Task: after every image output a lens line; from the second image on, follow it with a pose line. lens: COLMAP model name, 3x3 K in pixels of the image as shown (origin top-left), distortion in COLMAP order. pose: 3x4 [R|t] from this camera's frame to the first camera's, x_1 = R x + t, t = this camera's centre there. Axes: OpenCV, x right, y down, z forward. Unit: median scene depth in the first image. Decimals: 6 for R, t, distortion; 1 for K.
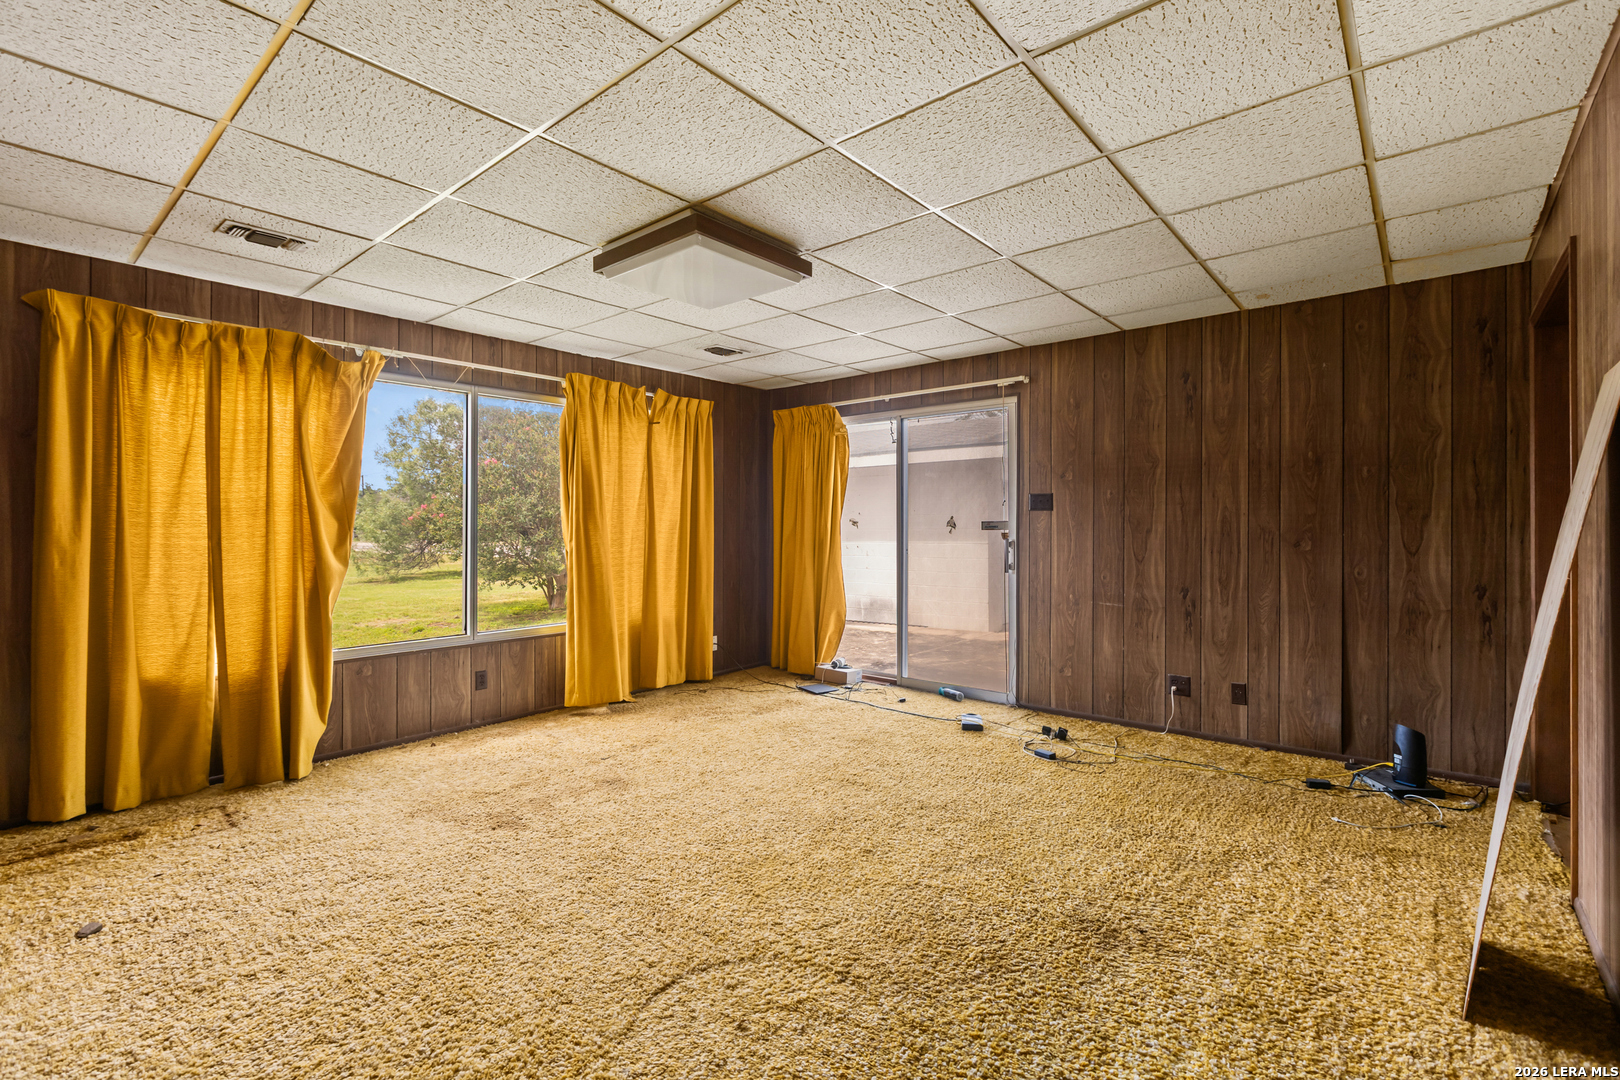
lens RADIAL K [[731.6, 0, 793.4], [0, 731.6, 530.7], [0, 0, 1]] dist [0.001989, 0.000098]
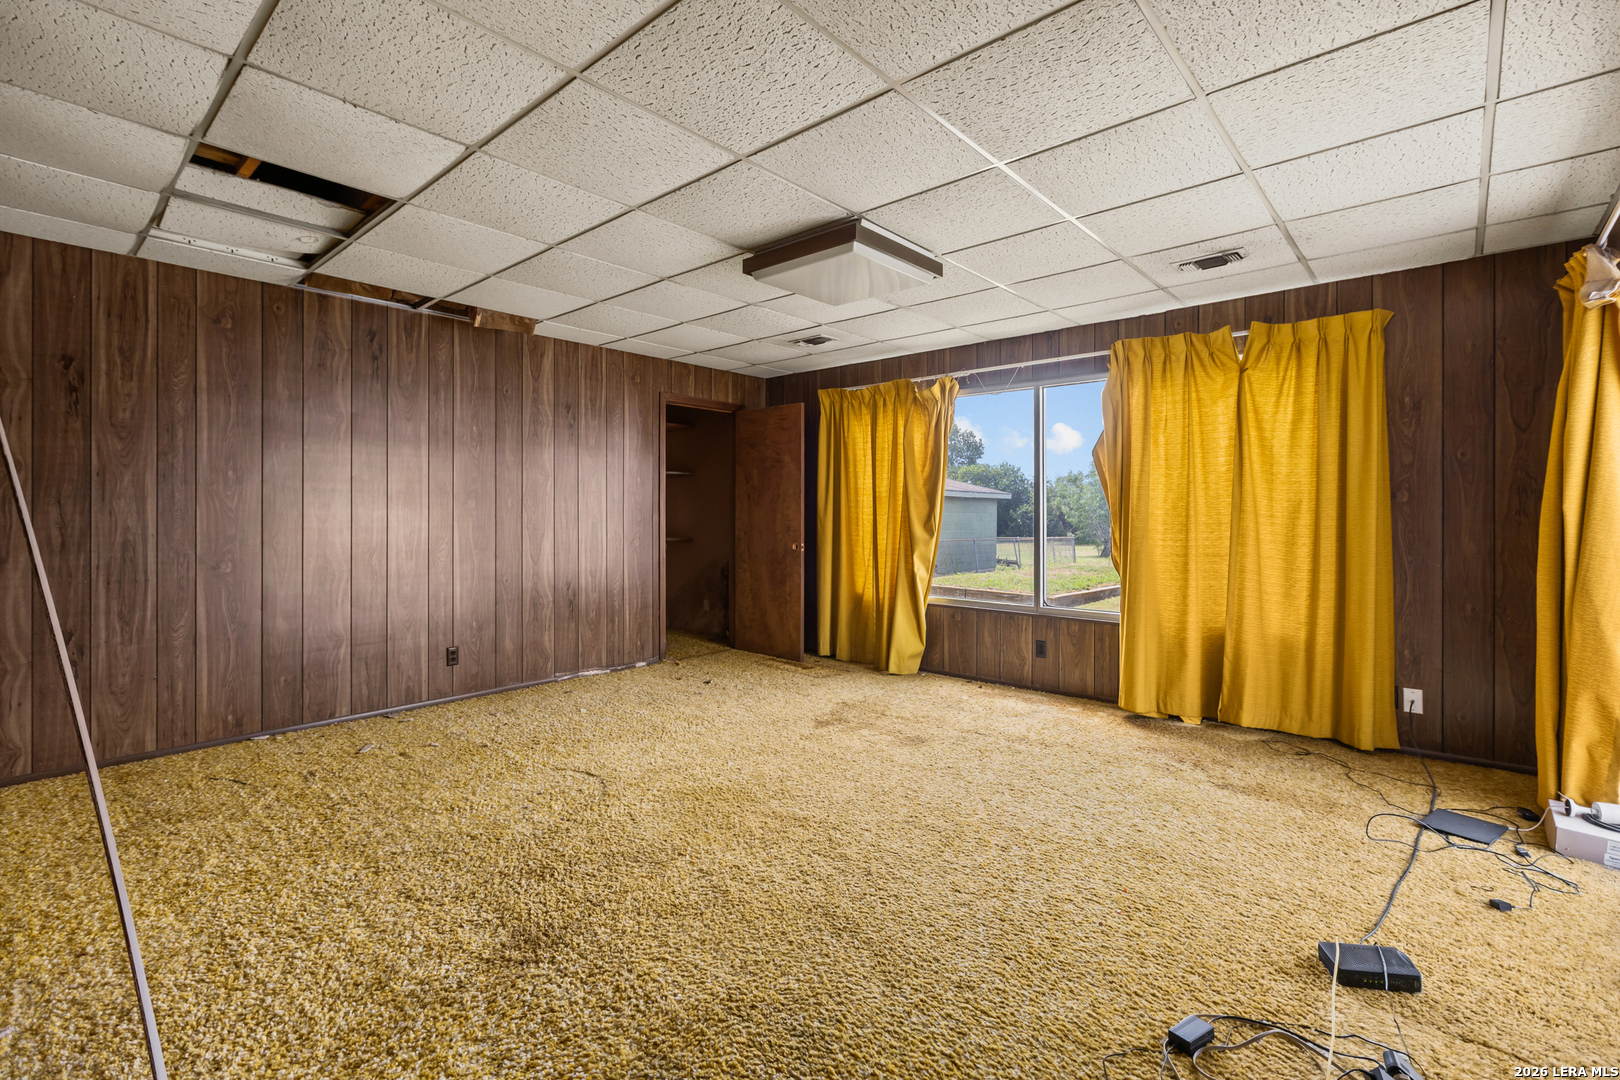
lens RADIAL K [[729.2, 0, 811.8], [0, 729.2, 522.8], [0, 0, 1]] dist [-0.012220, -0.000094]
pose [[-0.015244, 0.018343, -0.999716, 0.785369], [-0.007869, 0.999799, 0.018465, -0.002203], [0.999853, 0.008148, -0.015097, 0.798045]]
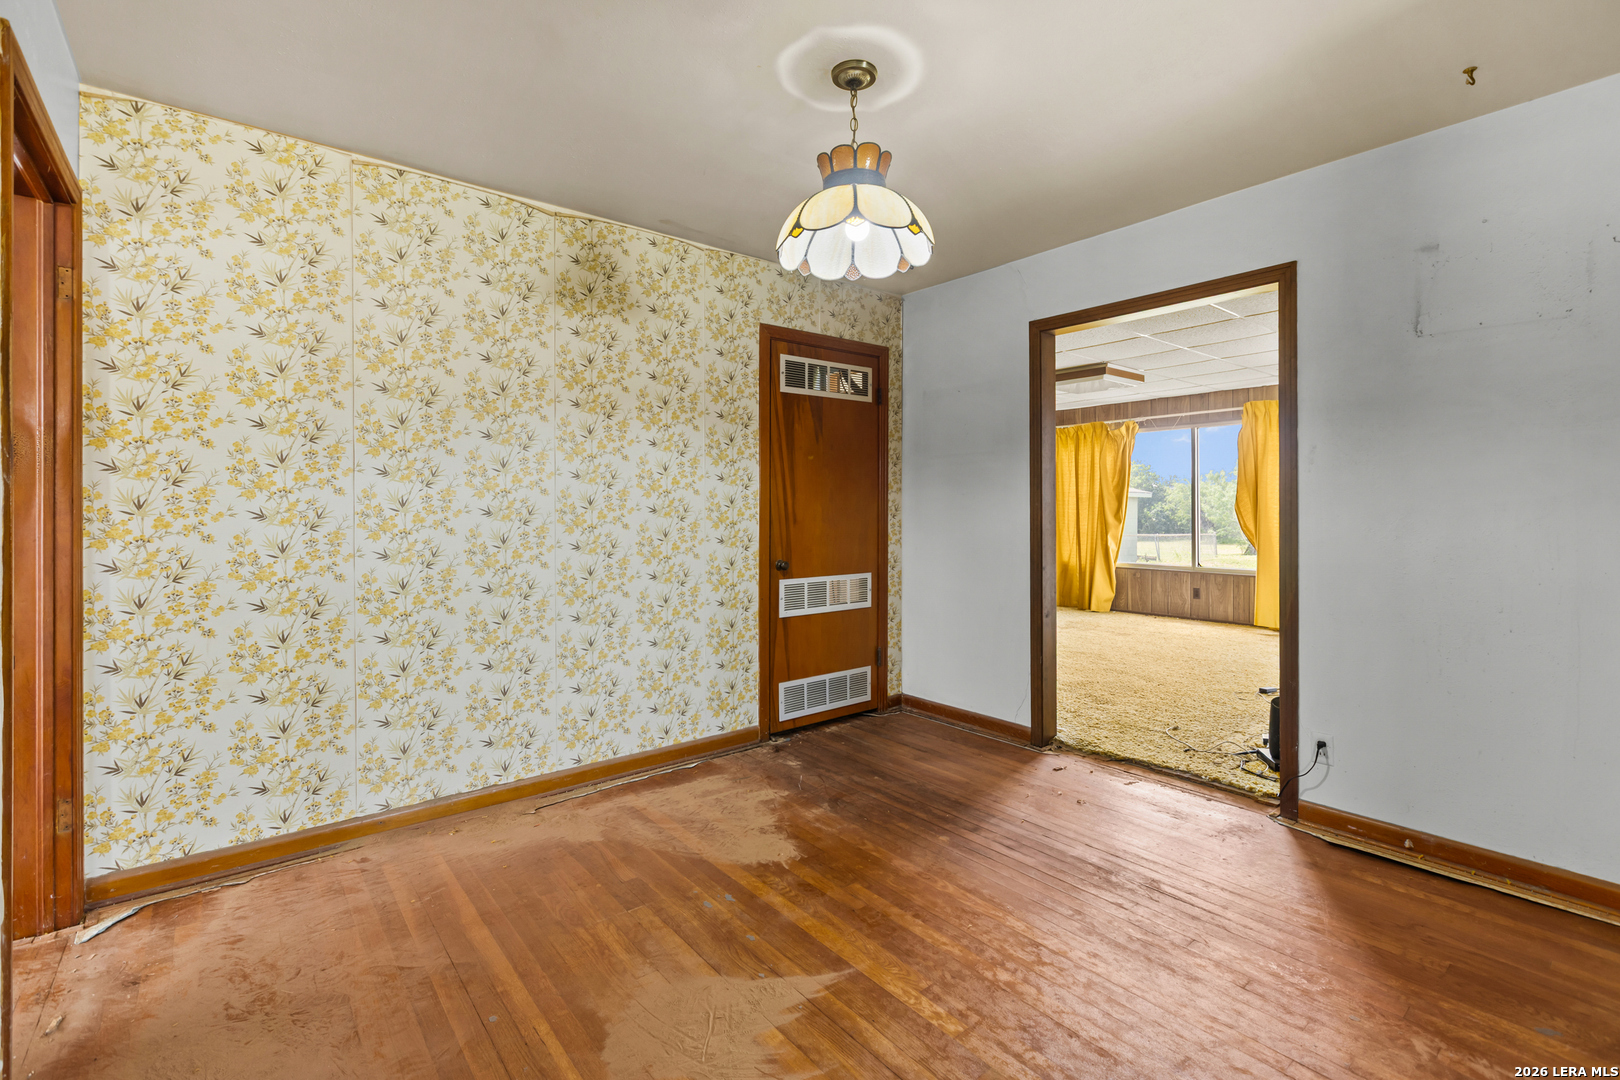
lens RADIAL K [[729.9, 0, 804.7], [0, 729.9, 525.4], [0, 0, 1]] dist [0.002274, 0.000026]
pose [[-0.179249, 0.020802, -0.983584, 1.700416], [0.000082, 0.999777, 0.021130, 0.008296], [0.983804, 0.003707, -0.179211, 0.471950]]
